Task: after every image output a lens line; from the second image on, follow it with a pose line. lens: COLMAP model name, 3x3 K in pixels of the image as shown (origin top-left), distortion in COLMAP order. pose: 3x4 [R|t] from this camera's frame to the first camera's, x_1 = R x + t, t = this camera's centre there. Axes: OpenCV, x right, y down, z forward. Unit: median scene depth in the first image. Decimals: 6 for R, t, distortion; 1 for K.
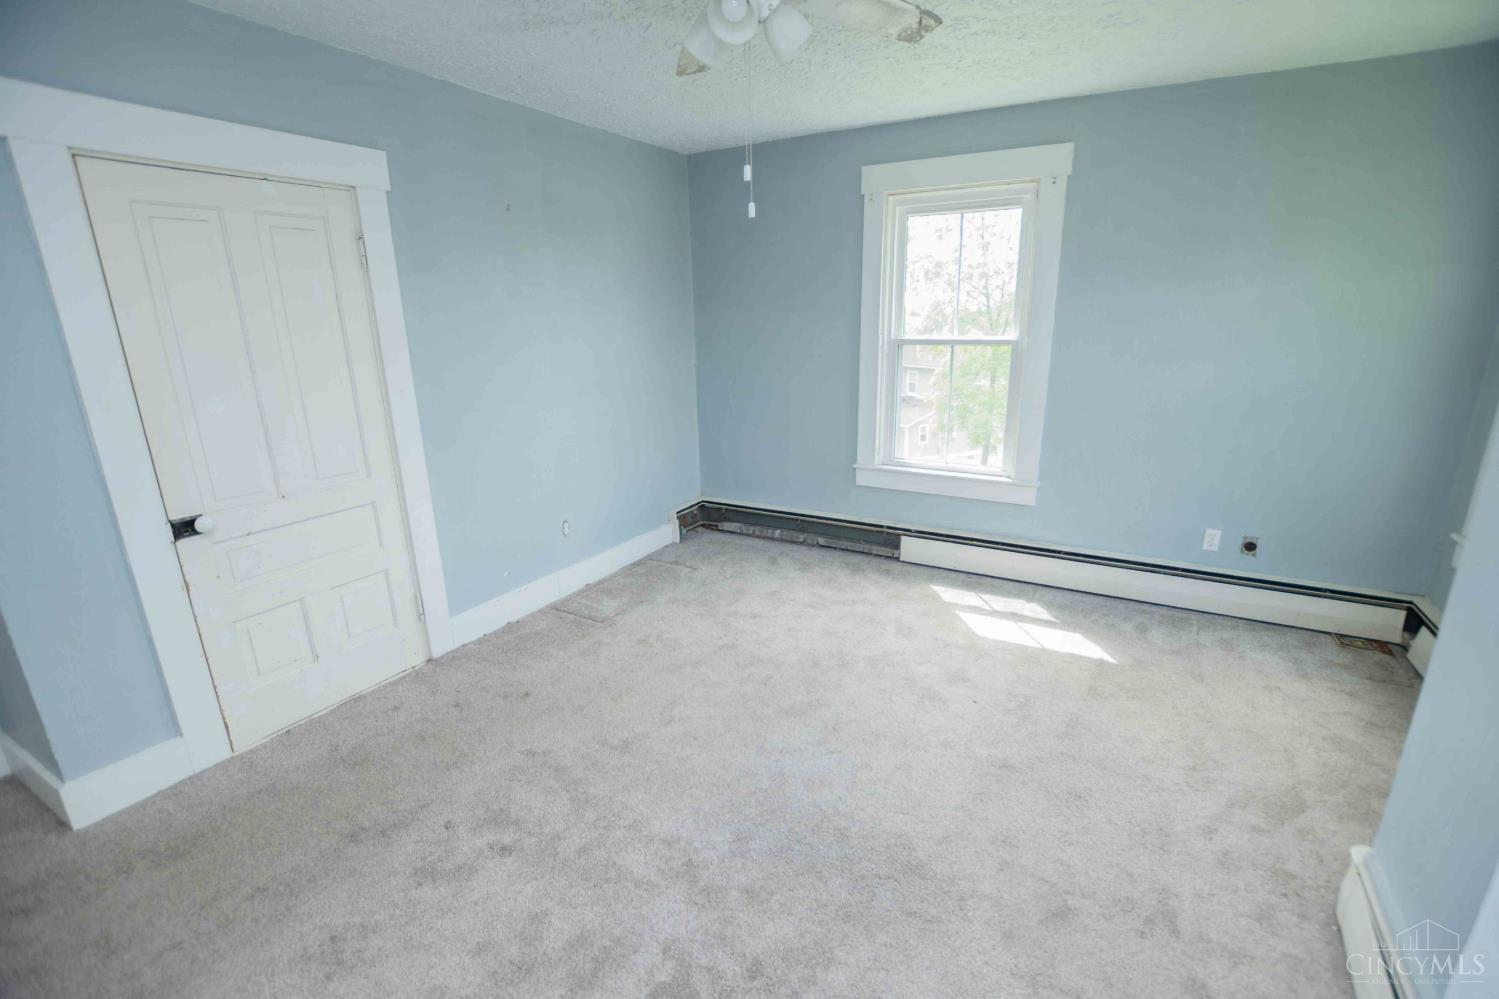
lens RADIAL K [[676.5, 0, 761.1], [0, 676.5, 512.3], [0, 0, 1]] dist [-0.020640, 0.000680]
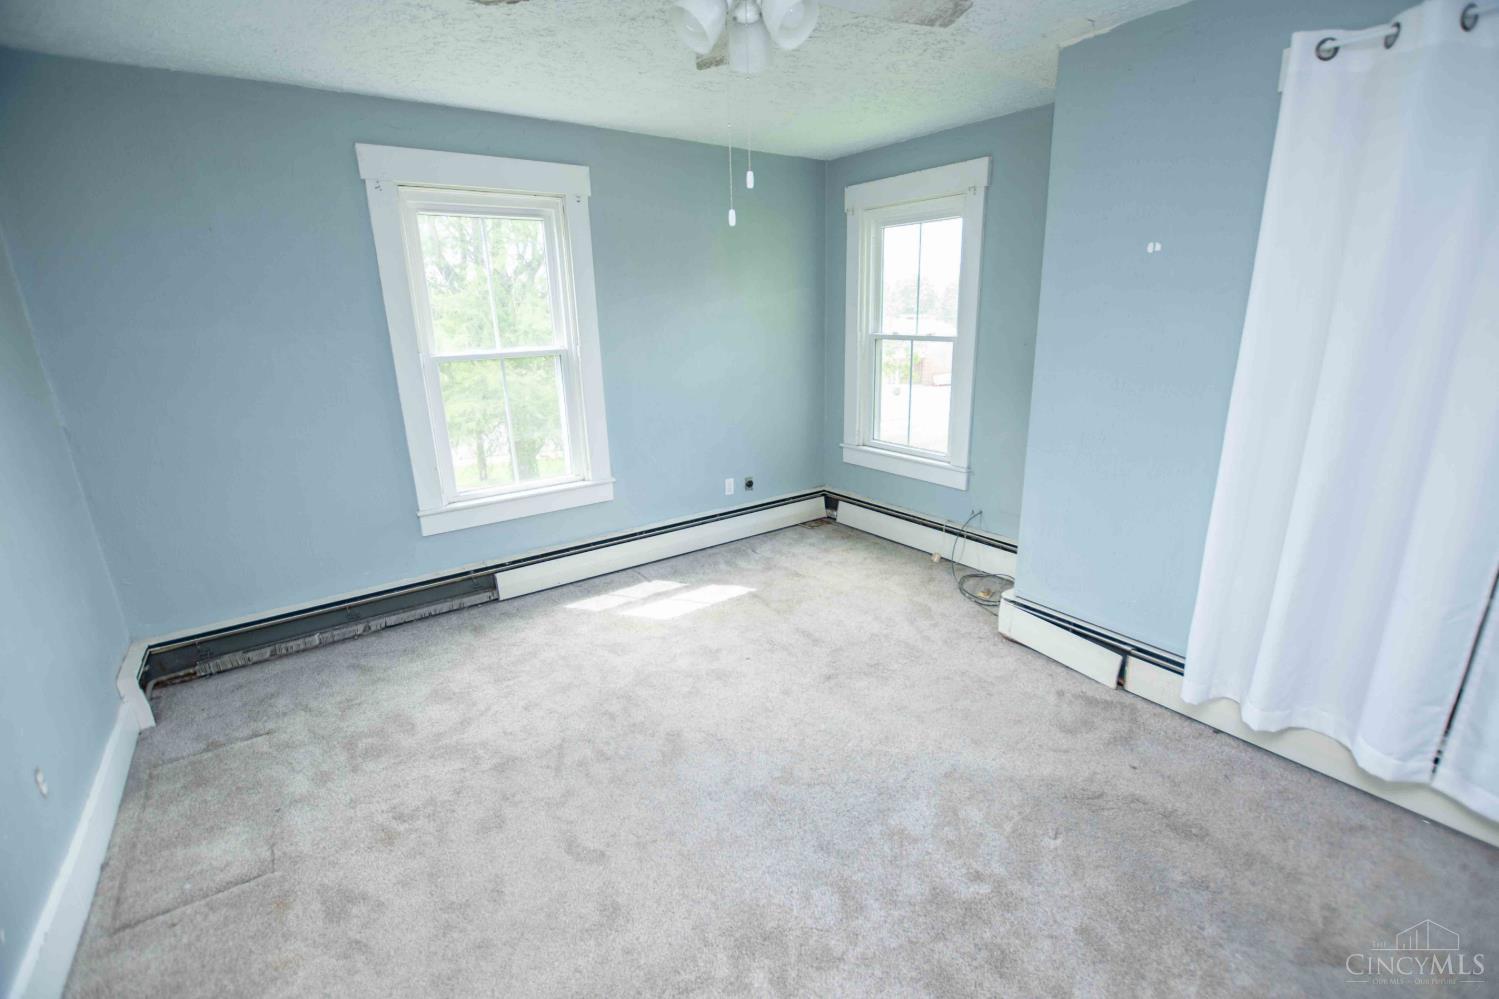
lens RADIAL K [[676.5, 0, 761.1], [0, 676.5, 512.3], [0, 0, 1]] dist [-0.020640, 0.000680]
pose [[0.406156, -0.262850, 0.875184, -0.469767], [0.273201, 0.948861, 0.158191, -0.100530], [-0.872008, 0.174851, 0.457197, 0.310782]]
